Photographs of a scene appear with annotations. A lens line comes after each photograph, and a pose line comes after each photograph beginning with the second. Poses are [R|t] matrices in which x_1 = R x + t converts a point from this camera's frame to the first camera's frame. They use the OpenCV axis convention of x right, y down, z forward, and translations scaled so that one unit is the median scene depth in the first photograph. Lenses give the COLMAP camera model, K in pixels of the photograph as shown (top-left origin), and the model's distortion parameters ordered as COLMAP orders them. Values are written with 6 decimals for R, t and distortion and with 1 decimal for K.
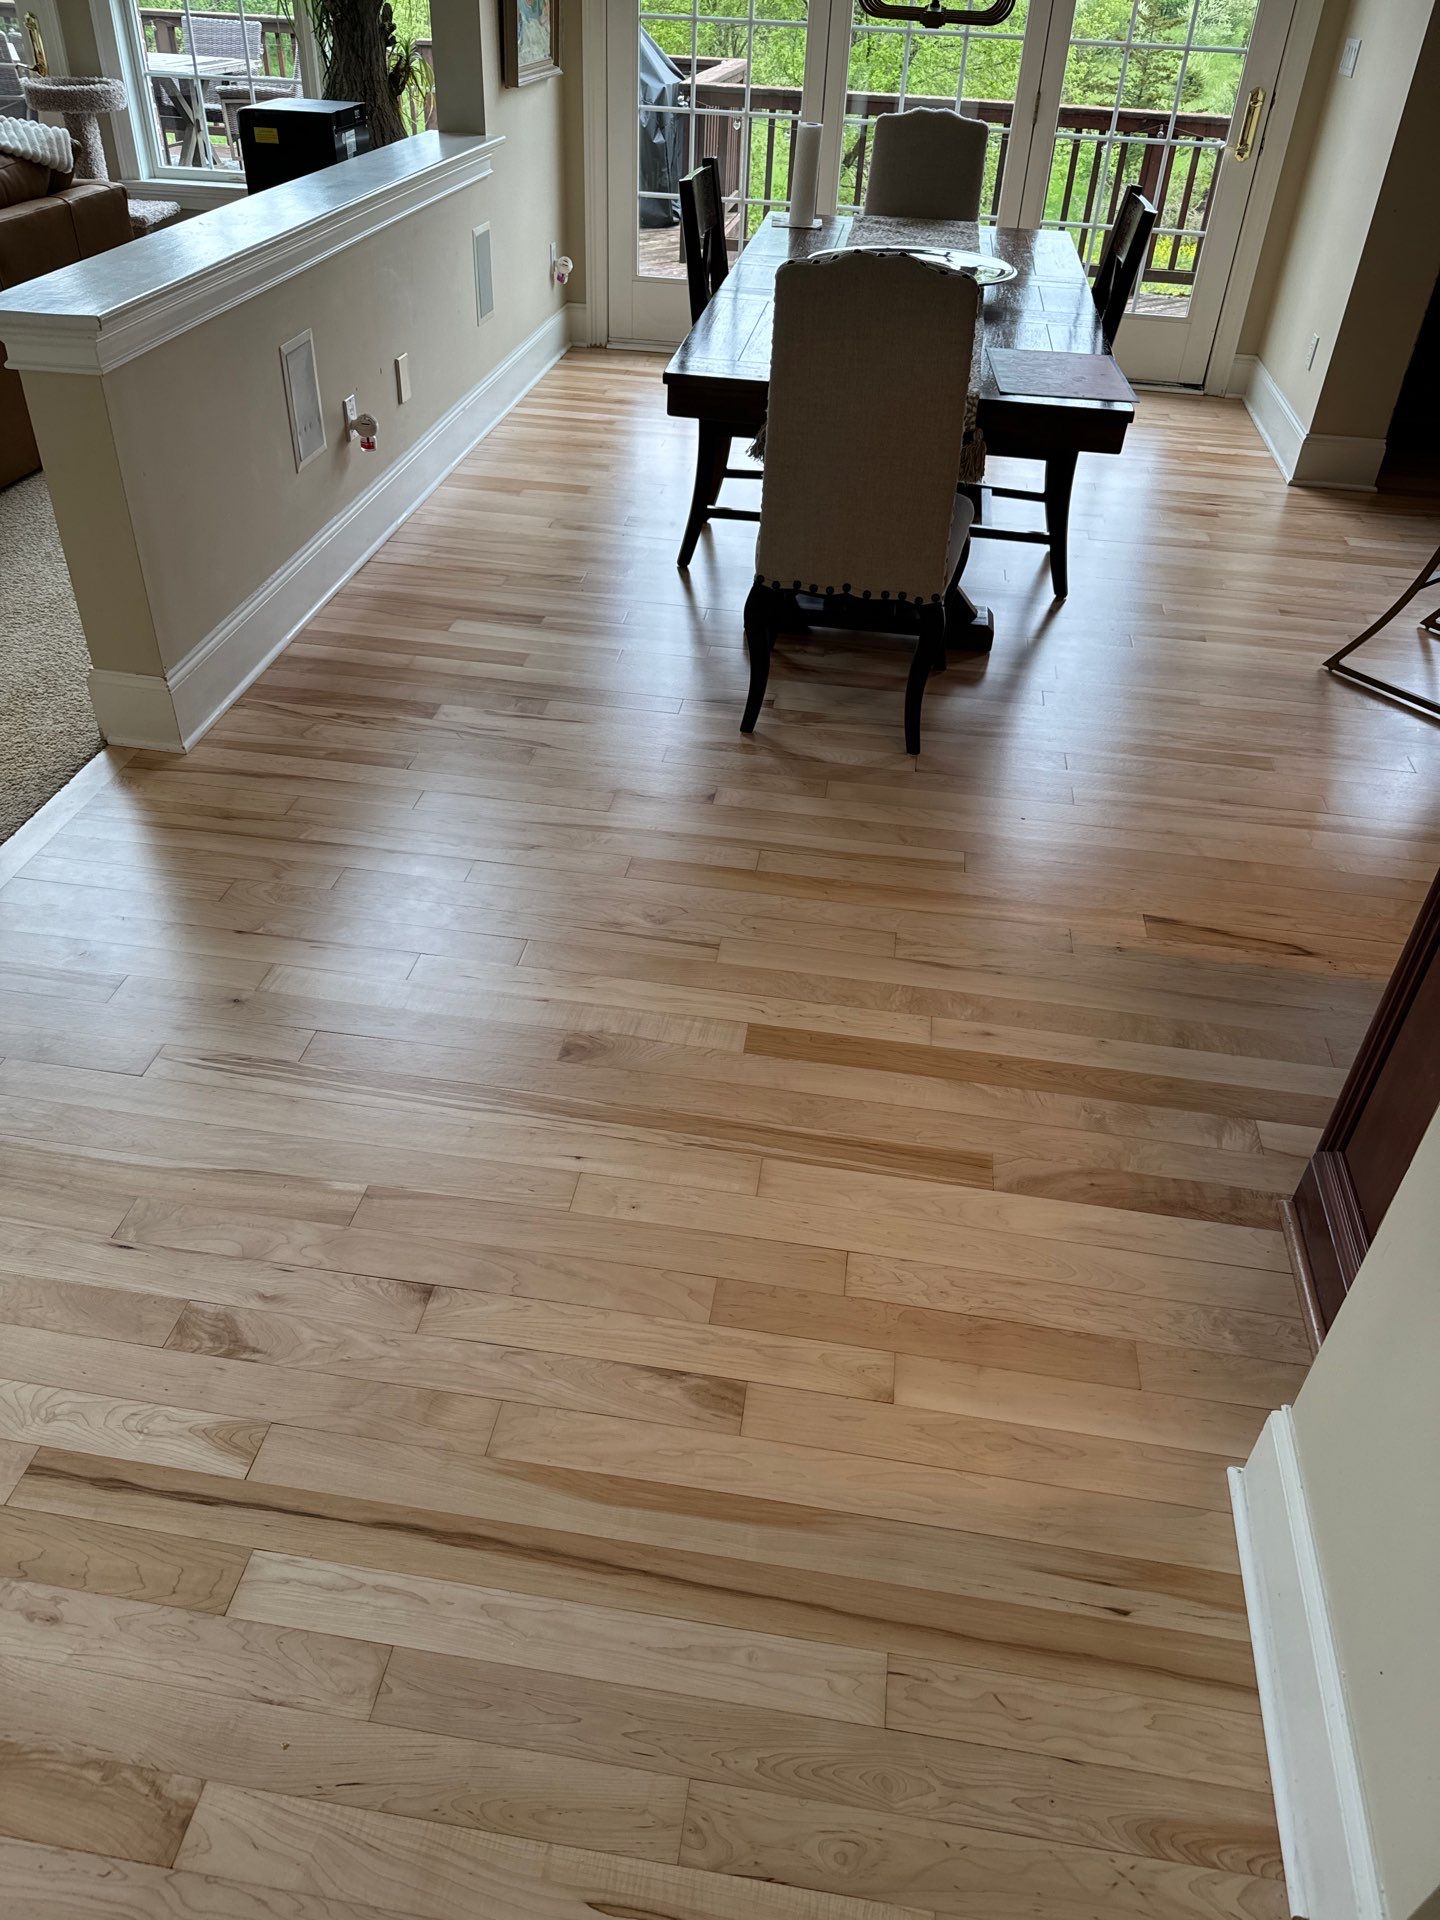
lens RADIAL K [[1374.6, 0, 710.7], [0, 1374.6, 955.5], [0, 0, 1]] dist [0.031205, -0.037121]
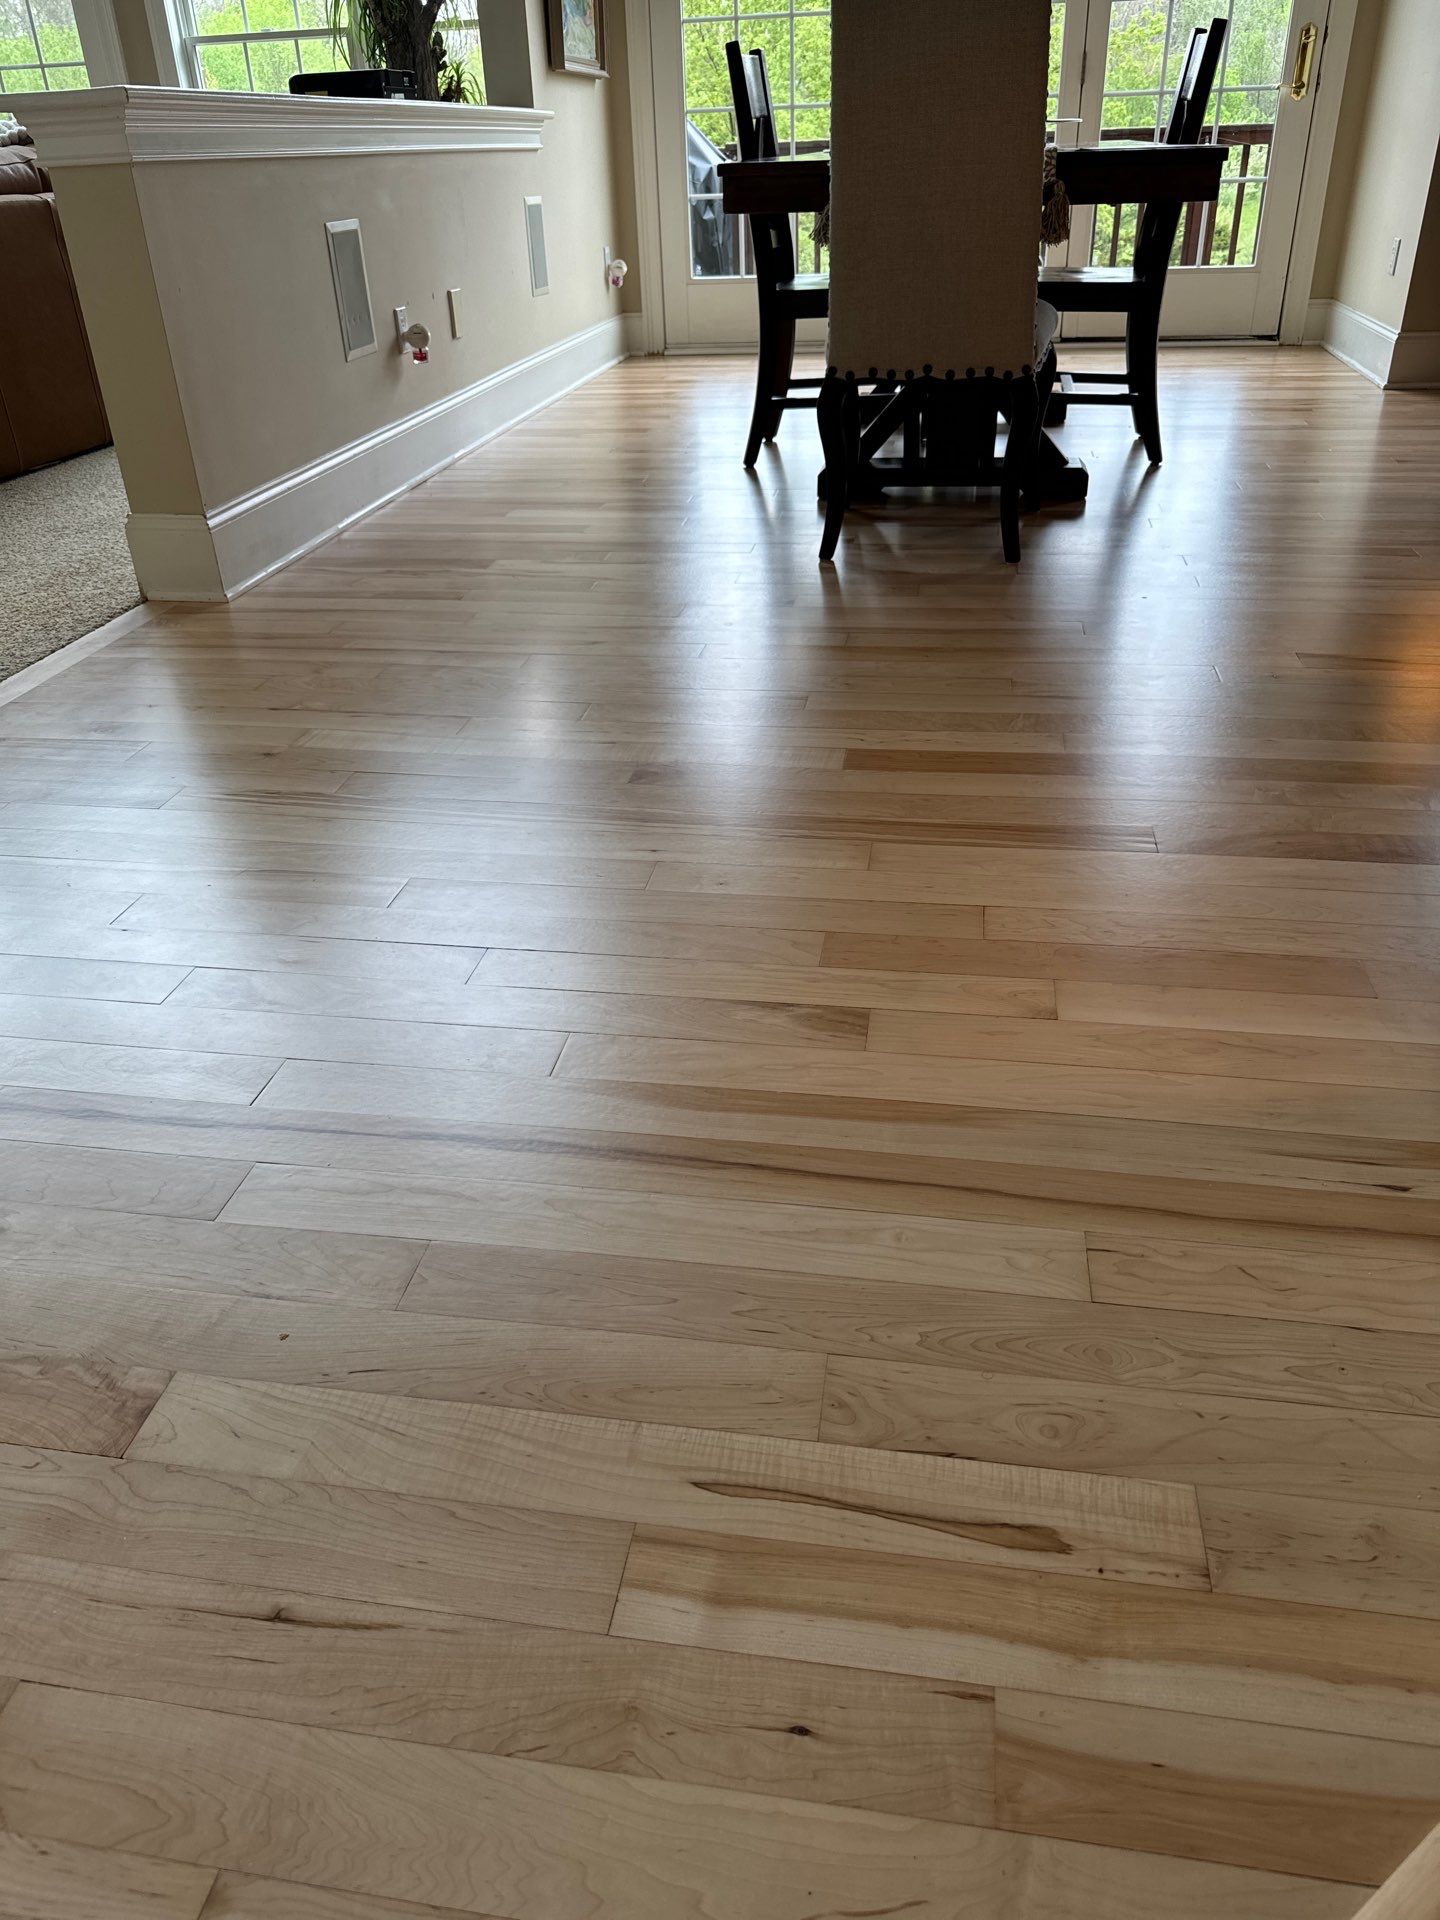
lens RADIAL K [[1374.6, 0, 712.9], [0, 1374.6, 963.0], [0, 0, 1]] dist [0.031205, -0.037121]
pose [[0.997005, -0.051688, -0.057526, -0.011112], [0.044738, 0.992223, -0.116152, 0.228005], [0.063083, 0.113230, 0.991564, 0.122691]]
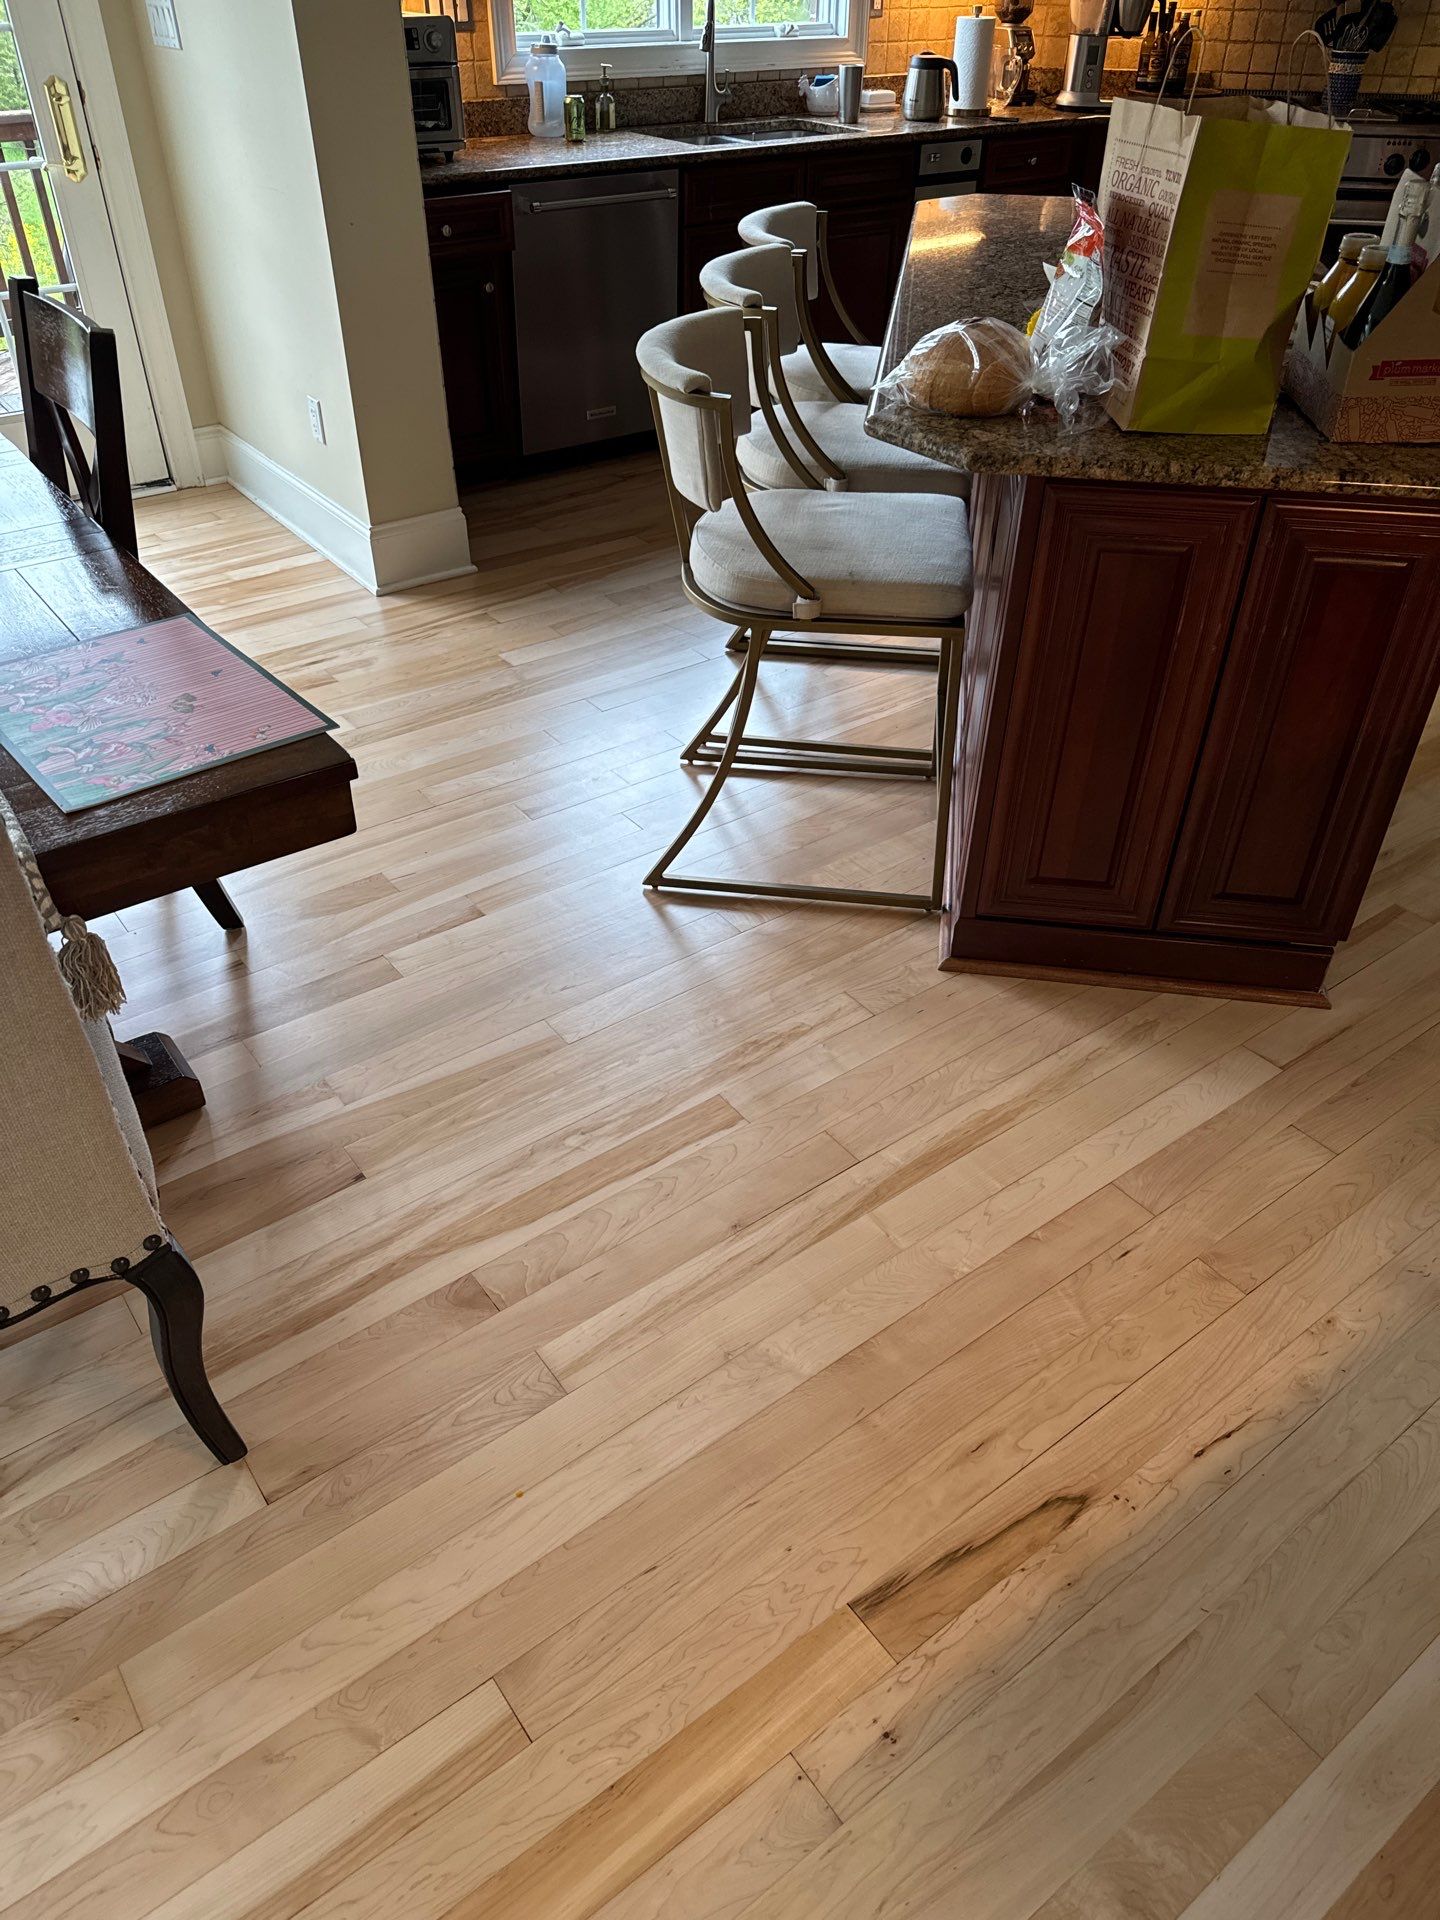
lens RADIAL K [[1374.6, 0, 716.5], [0, 1374.6, 967.2], [0, 0, 1]] dist [0.031205, -0.037121]
pose [[0.711201, -0.453787, 0.536909, 0.088292], [0.440666, 0.882849, 0.162455, -0.334204], [-0.547729, 0.121060, 0.827851, 0.494210]]
